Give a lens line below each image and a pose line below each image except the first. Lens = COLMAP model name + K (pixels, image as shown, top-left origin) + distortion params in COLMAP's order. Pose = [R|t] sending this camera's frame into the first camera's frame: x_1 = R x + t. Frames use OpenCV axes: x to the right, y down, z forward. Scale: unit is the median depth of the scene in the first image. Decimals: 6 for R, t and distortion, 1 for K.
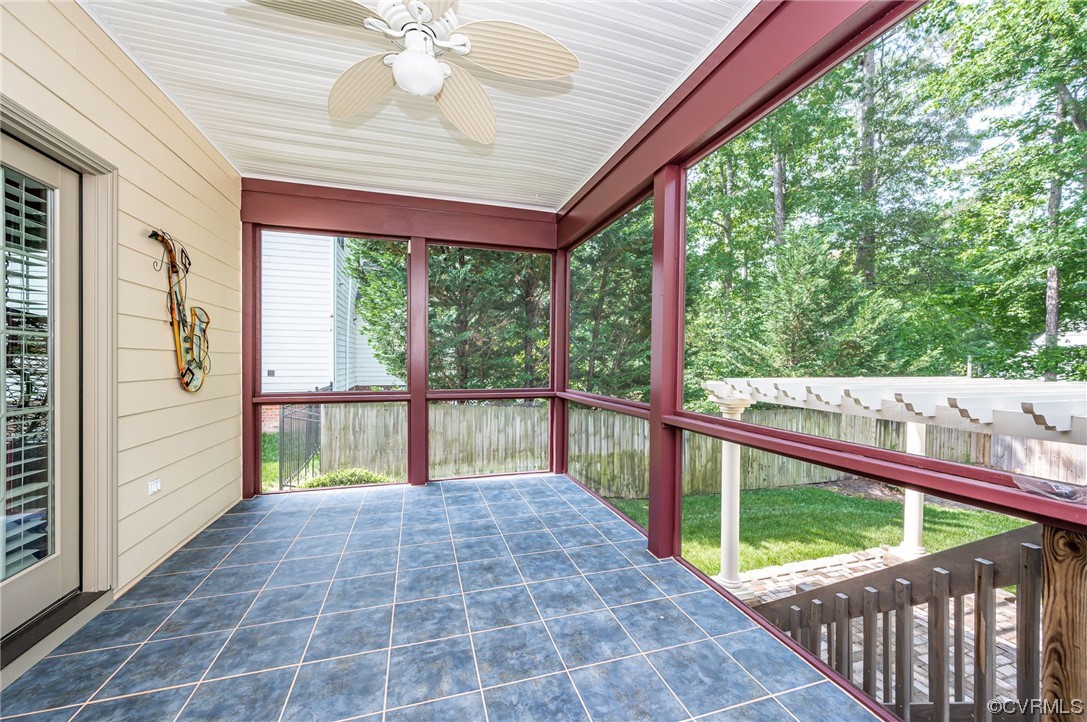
lens RADIAL K [[423.3, 0, 543.5], [0, 423.3, 361.0], [0, 0, 1]] dist [-0.003609, -0.000215]
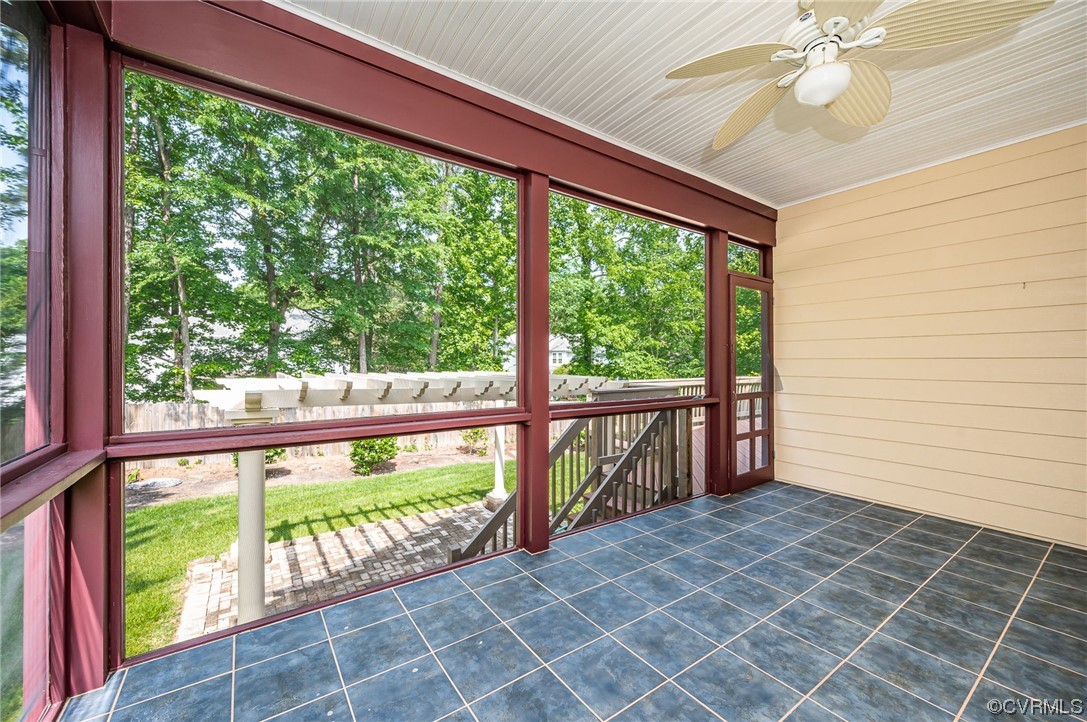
lens RADIAL K [[423.3, 0, 543.5], [0, 423.3, 361.0], [0, 0, 1]] dist [-0.003609, -0.000215]
pose [[-0.306680, -0.000501, 0.951812, -0.836332], [-0.001477, 0.999999, 0.000050, -0.004806], [-0.951811, -0.001390, -0.306681, 1.526546]]
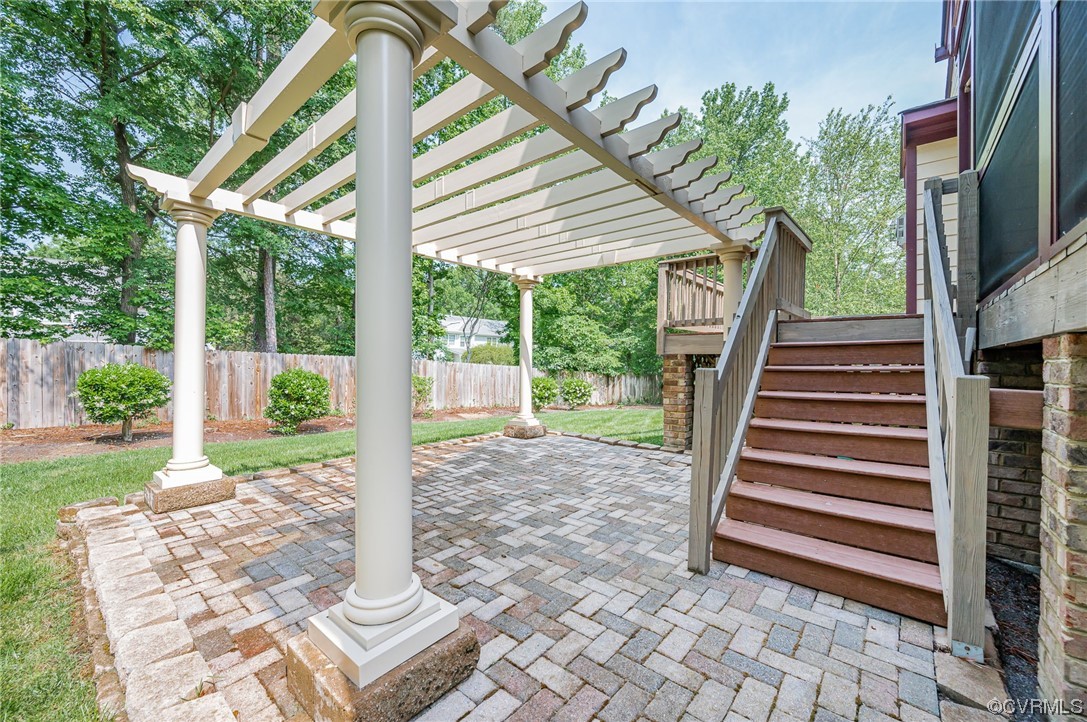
lens RADIAL K [[423.3, 0, 543.5], [0, 423.3, 361.0], [0, 0, 1]] dist [-0.003609, -0.000215]
pose [[-0.543100, -0.008162, 0.839629, -0.370500], [-0.007879, 0.999958, 0.004625, 0.304611], [-0.839631, -0.004104, -0.543141, 1.821042]]
